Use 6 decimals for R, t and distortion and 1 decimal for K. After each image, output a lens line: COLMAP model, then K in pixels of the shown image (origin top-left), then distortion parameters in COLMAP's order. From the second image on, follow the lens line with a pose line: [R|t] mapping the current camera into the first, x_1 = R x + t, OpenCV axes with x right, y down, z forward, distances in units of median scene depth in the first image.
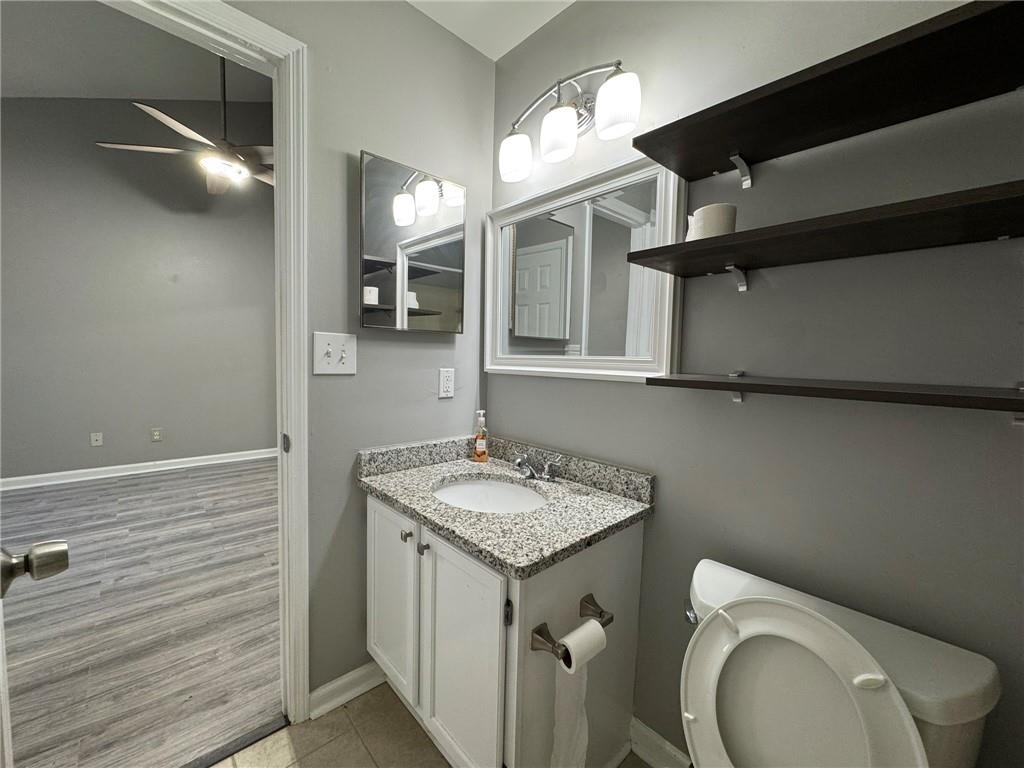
lens RADIAL K [[406.4, 0, 511.5], [0, 406.4, 381.0], [0, 0, 1]] dist [-0.002612, 0.000502]
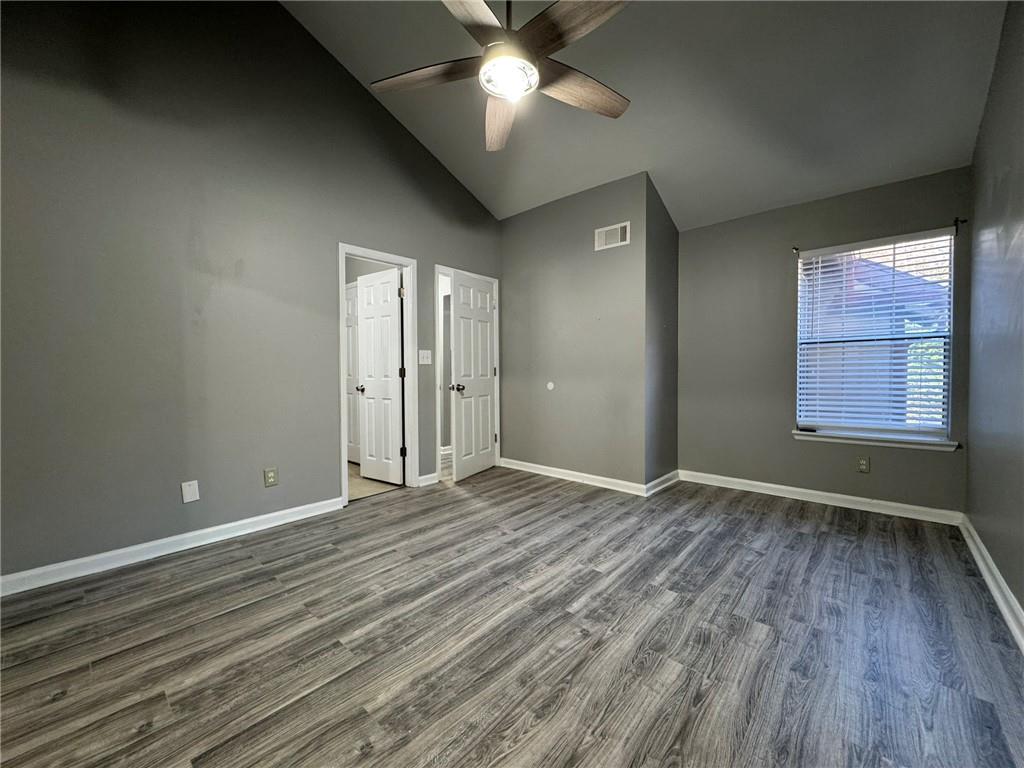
lens RADIAL K [[406.4, 0, 514.3], [0, 406.4, 384.3], [0, 0, 1]] dist [-0.002612, 0.000502]
pose [[-0.995888, -0.027434, -0.086339, -0.880307], [-0.035059, 0.995498, 0.088066, -0.101057], [0.083535, 0.090731, -0.992366, 2.262925]]
